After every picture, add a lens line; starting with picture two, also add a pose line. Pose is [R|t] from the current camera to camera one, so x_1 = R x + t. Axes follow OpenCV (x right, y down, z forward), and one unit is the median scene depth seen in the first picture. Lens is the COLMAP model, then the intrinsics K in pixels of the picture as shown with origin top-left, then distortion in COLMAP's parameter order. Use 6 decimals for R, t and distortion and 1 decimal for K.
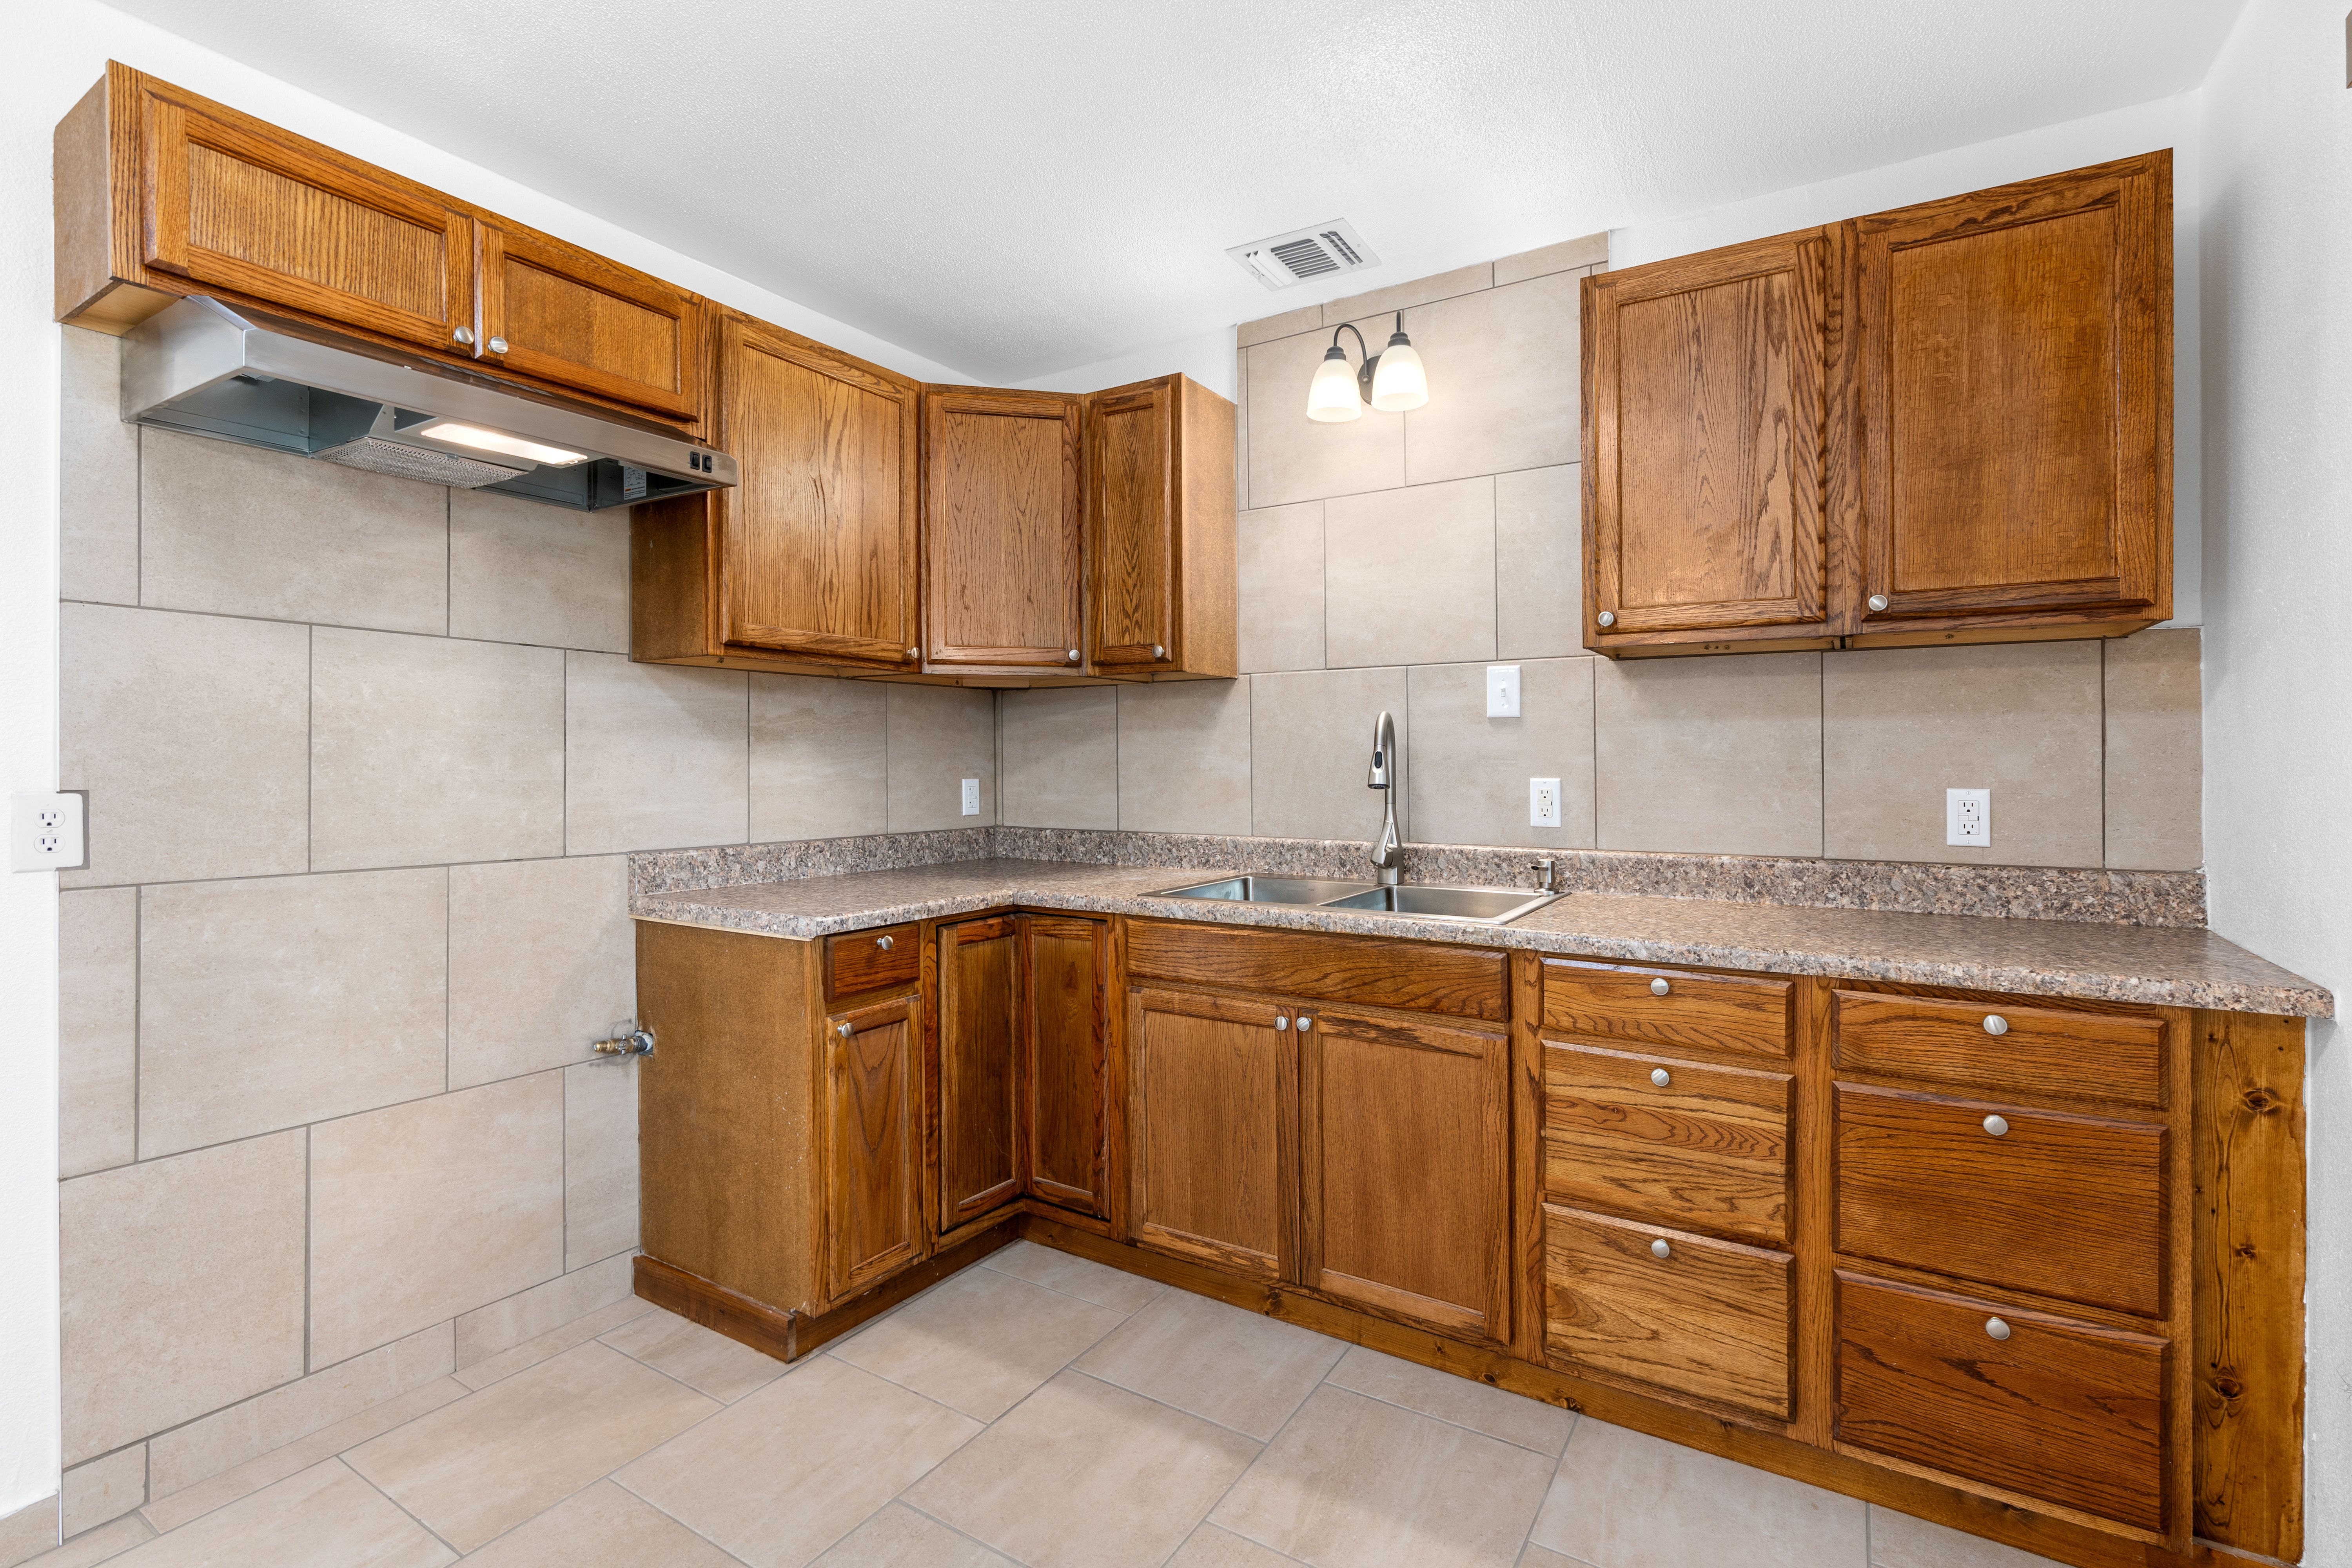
lens RADIAL K [[1066.8, 0, 1184.9], [0, 1066.8, 760.4], [0, 0, 1]] dist [-0.017183, 0.006572]
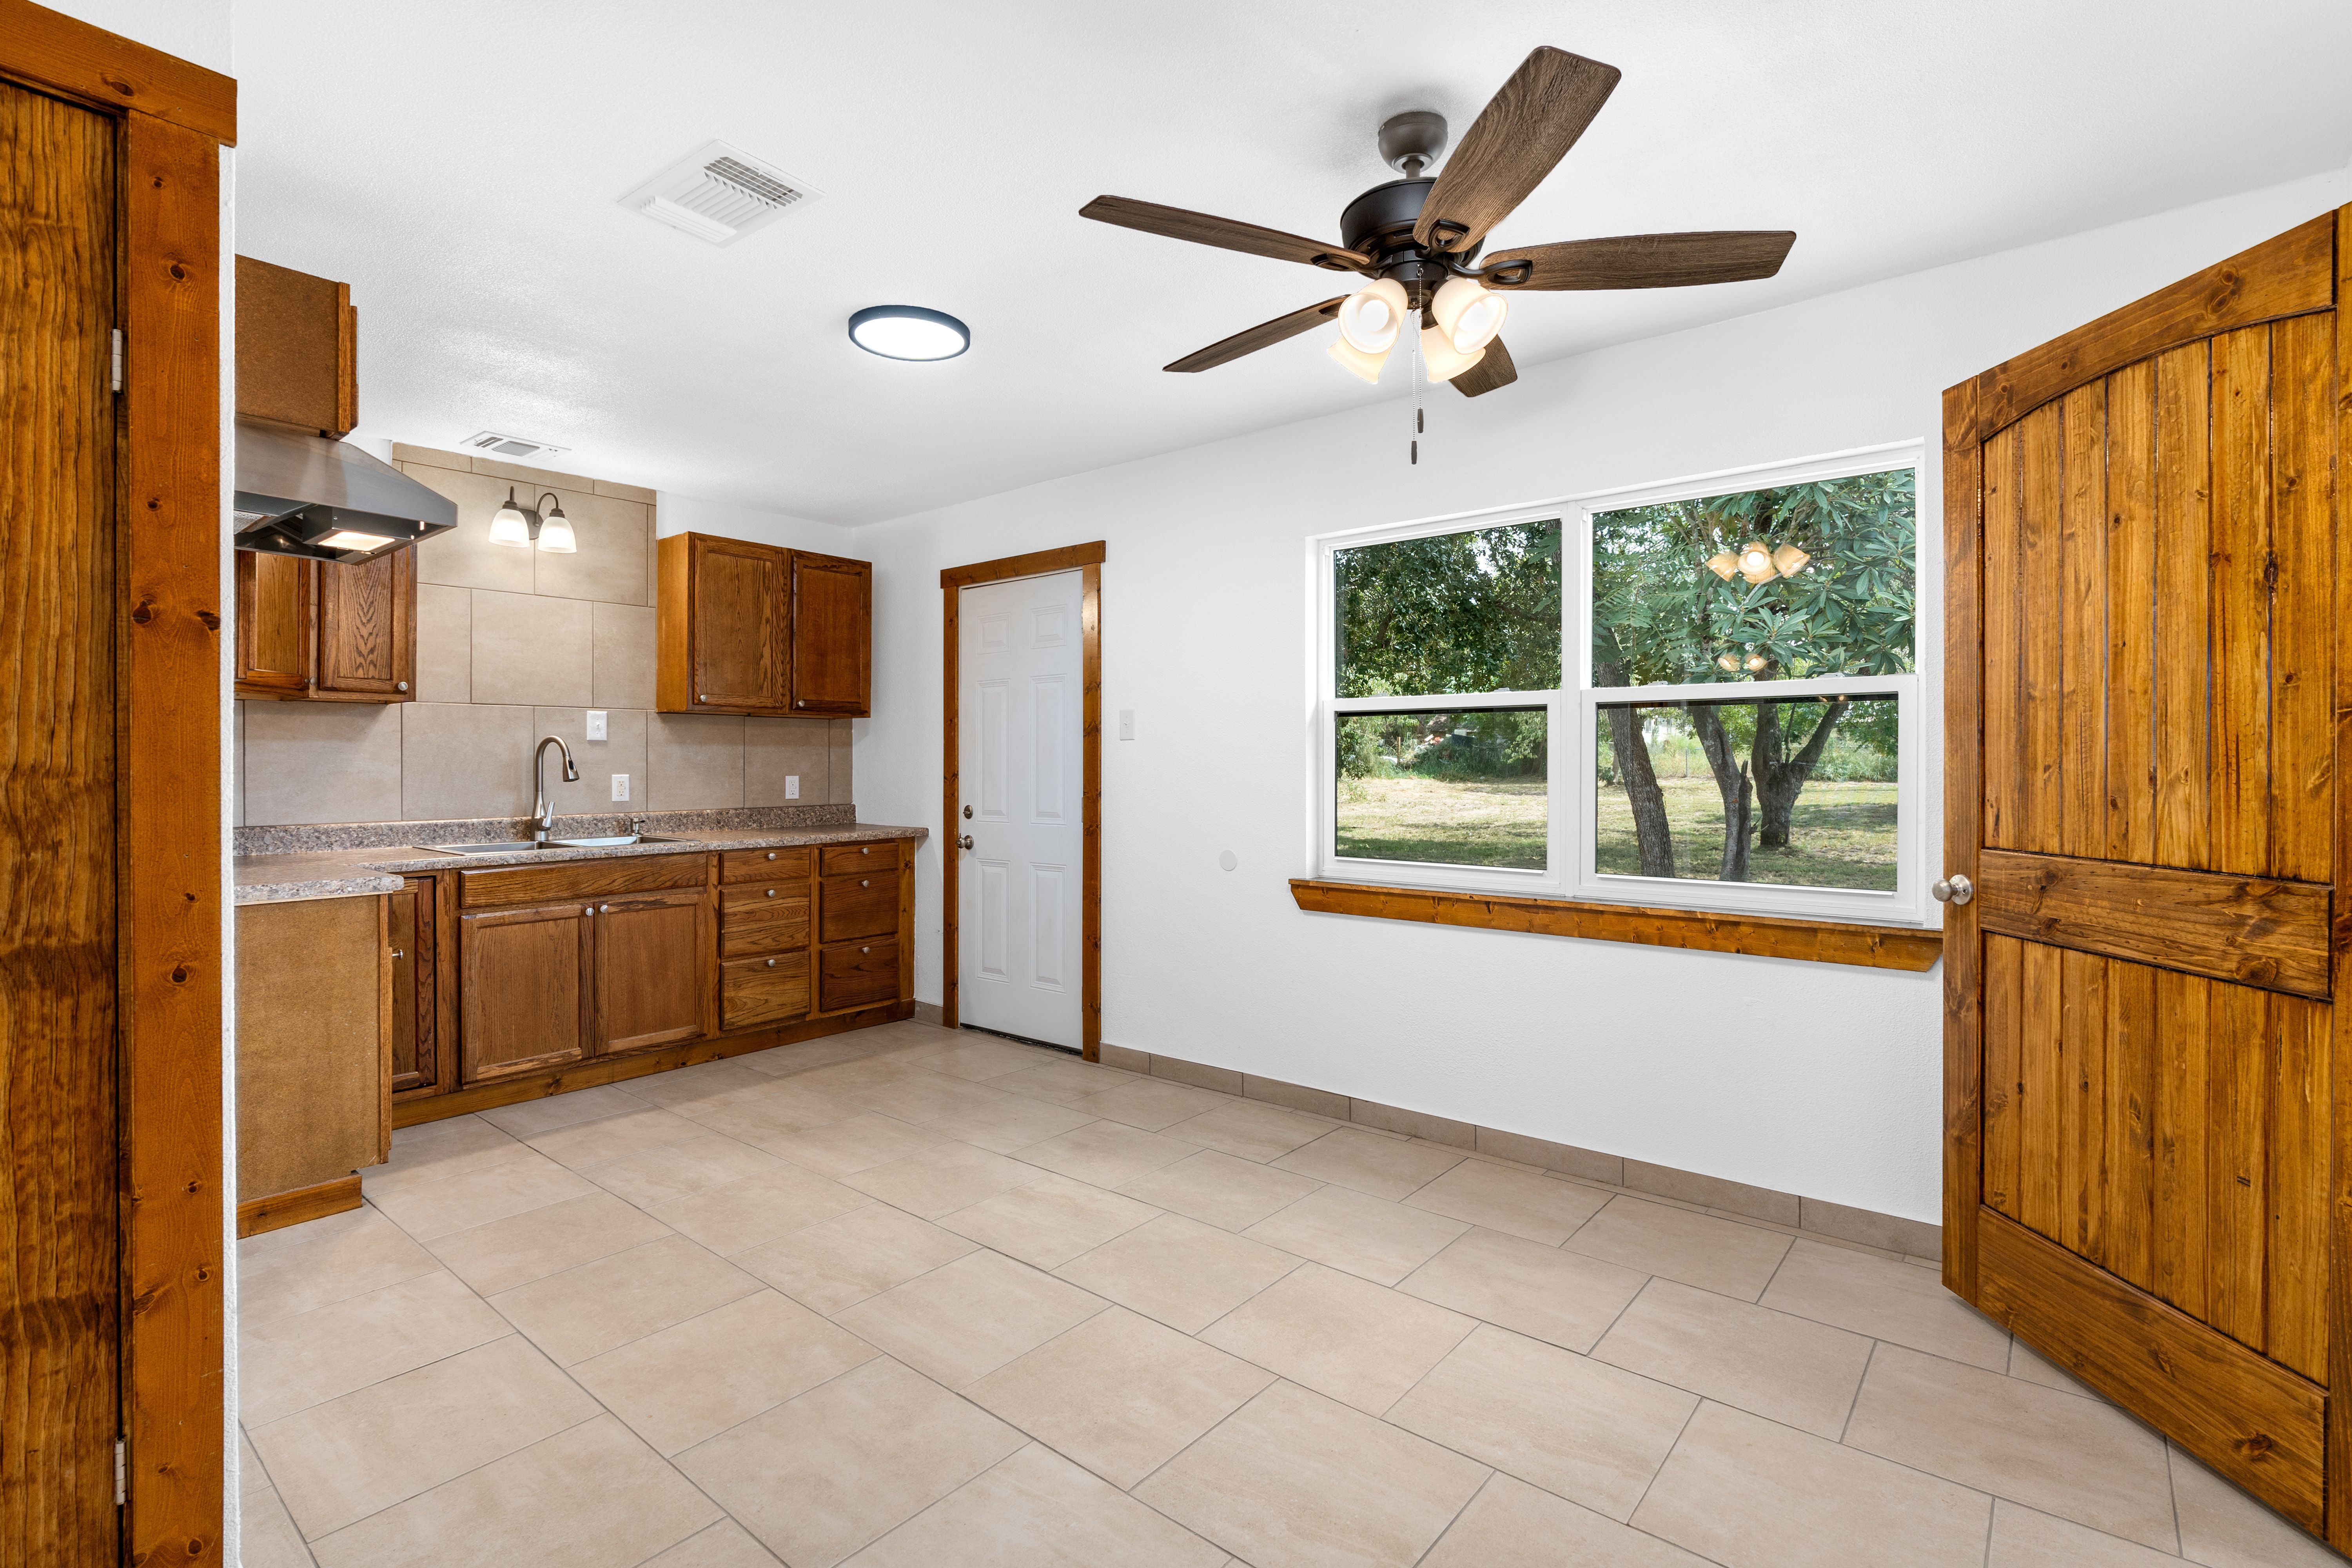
lens RADIAL K [[1080.6, 0, 1179.0], [0, 1080.6, 756.5], [0, 0, 1]] dist [0.000844, 0.000294]
pose [[0.131941, 0.006255, 0.991238, -1.701789], [0.000309, 0.999980, -0.006352, -0.002881], [-0.991257, 0.001144, 0.131937, -0.240238]]
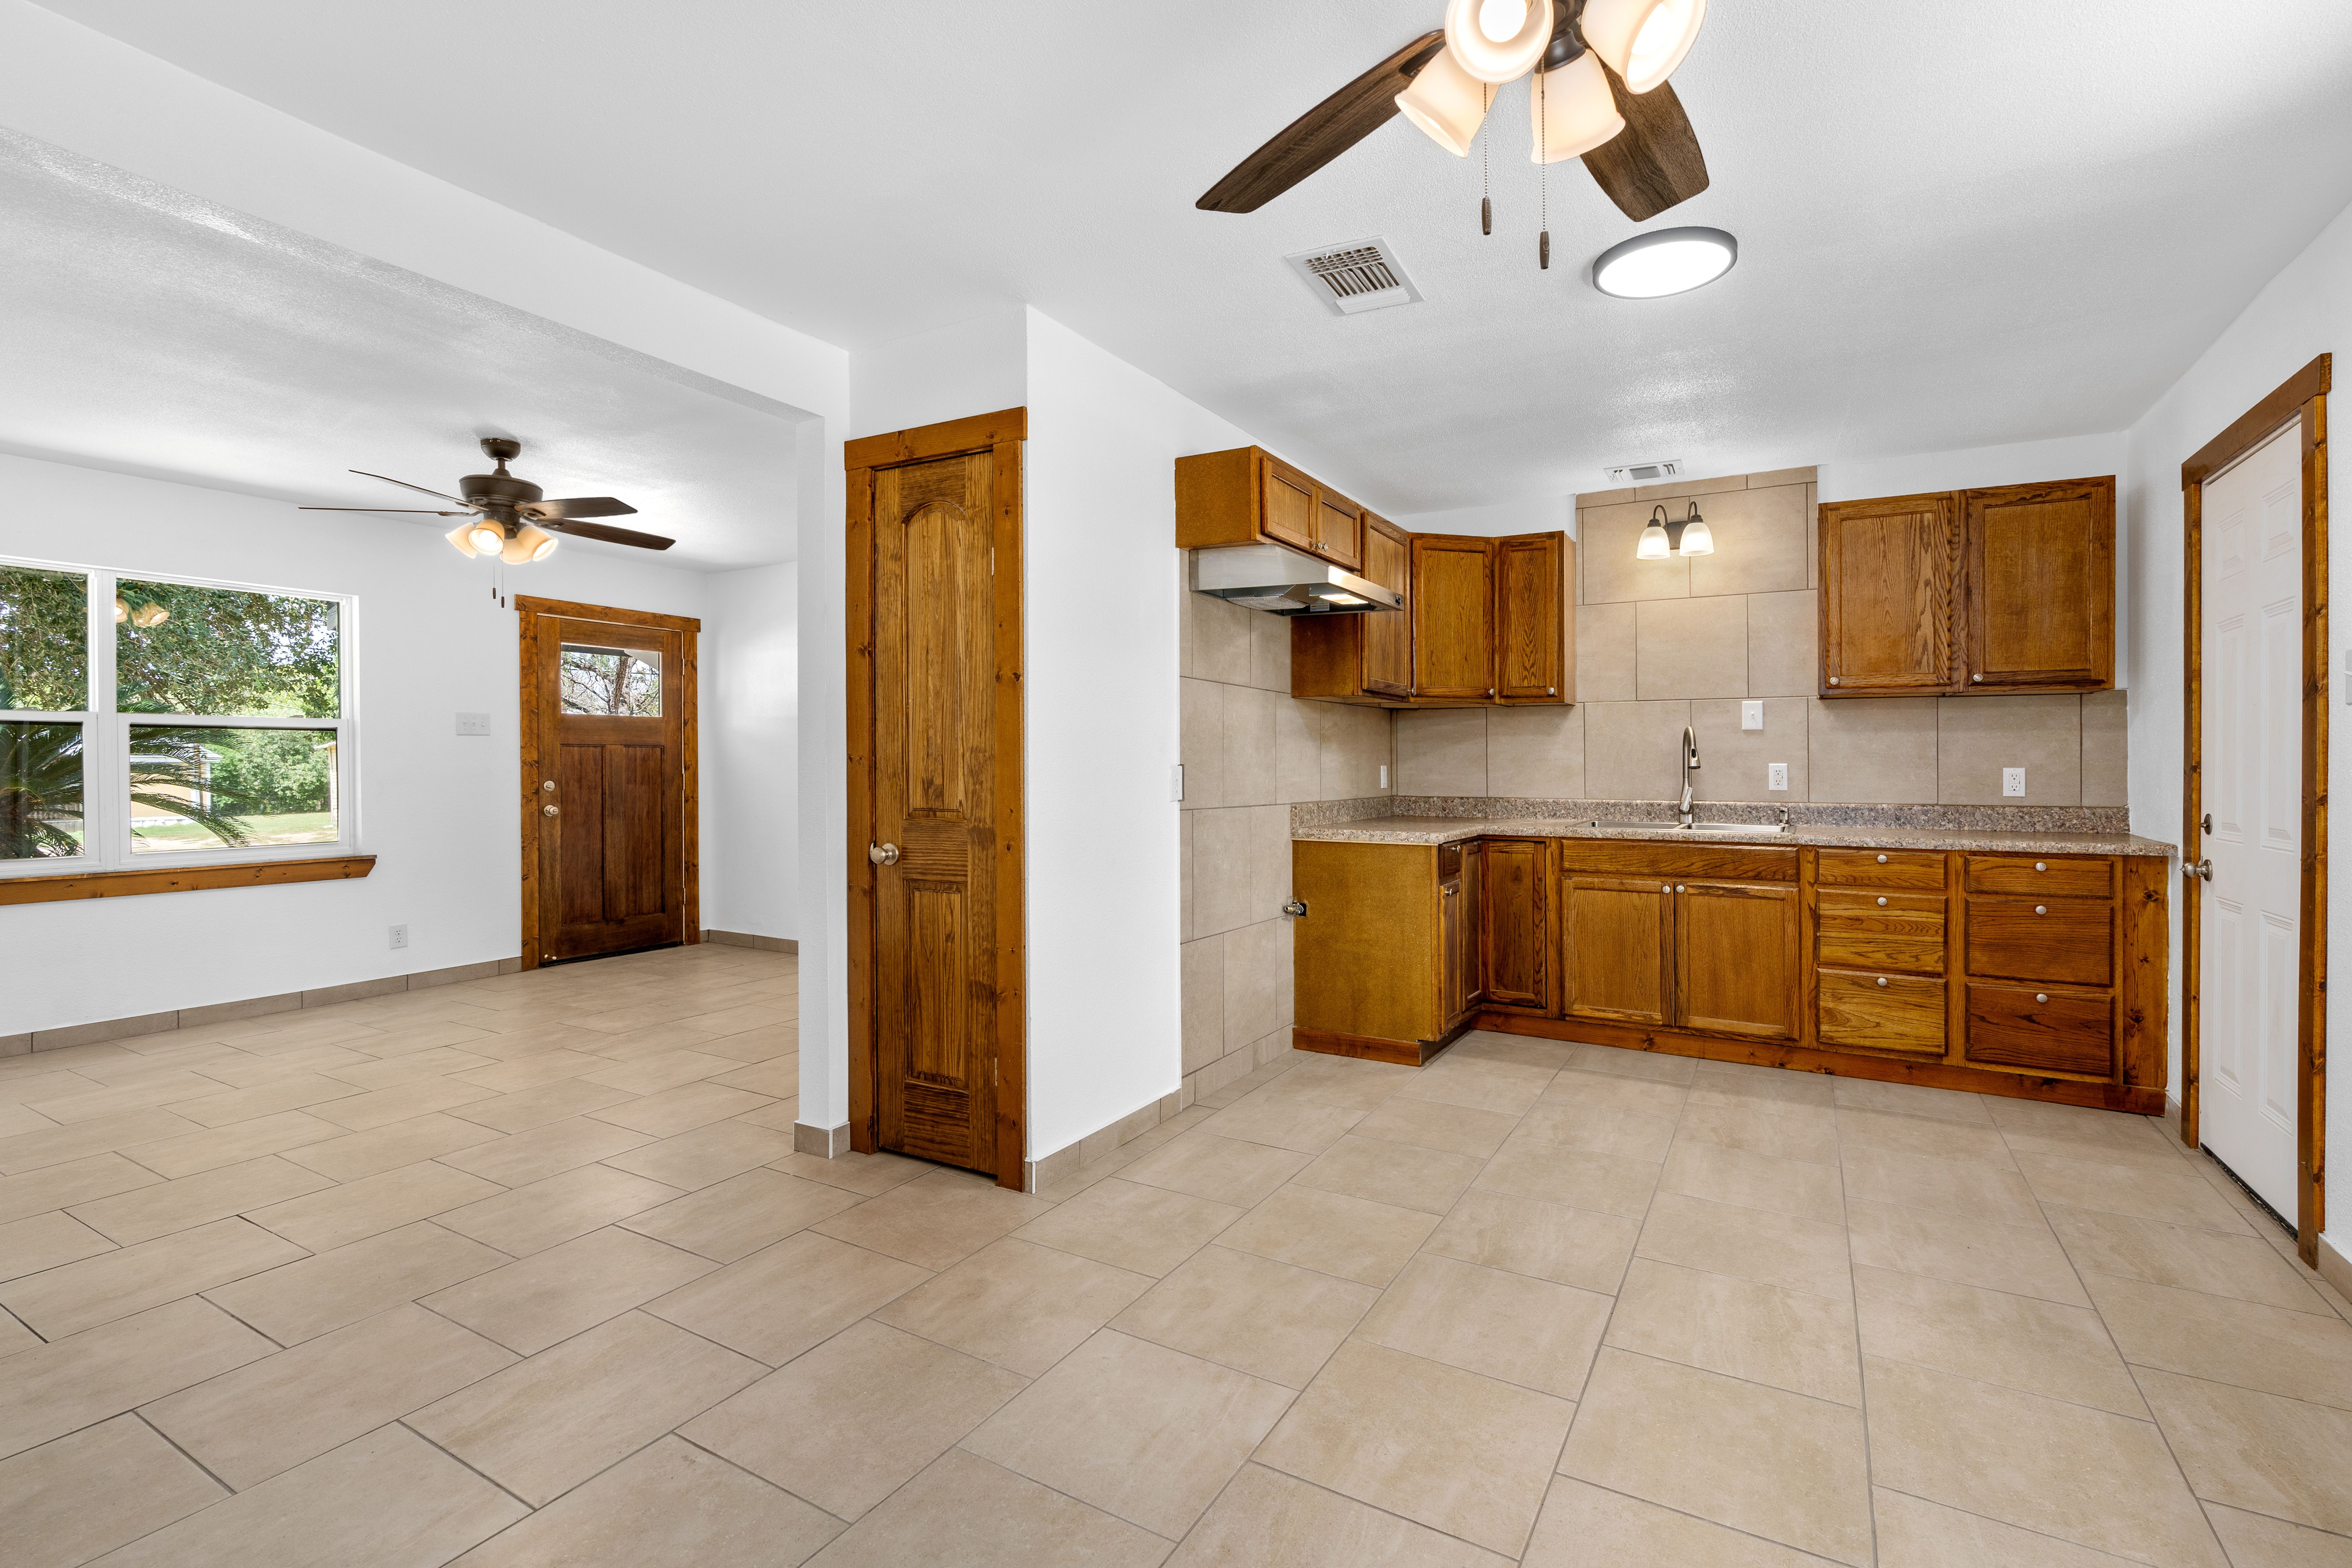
lens RADIAL K [[1066.8, 0, 1184.9], [0, 1066.8, 760.4], [0, 0, 1]] dist [-0.017183, 0.006572]
pose [[0.999324, 0.001848, 0.036724, -0.914041], [-0.001889, 0.999998, 0.001086, 0.013932], [-0.036722, -0.001155, 0.999325, -0.954281]]
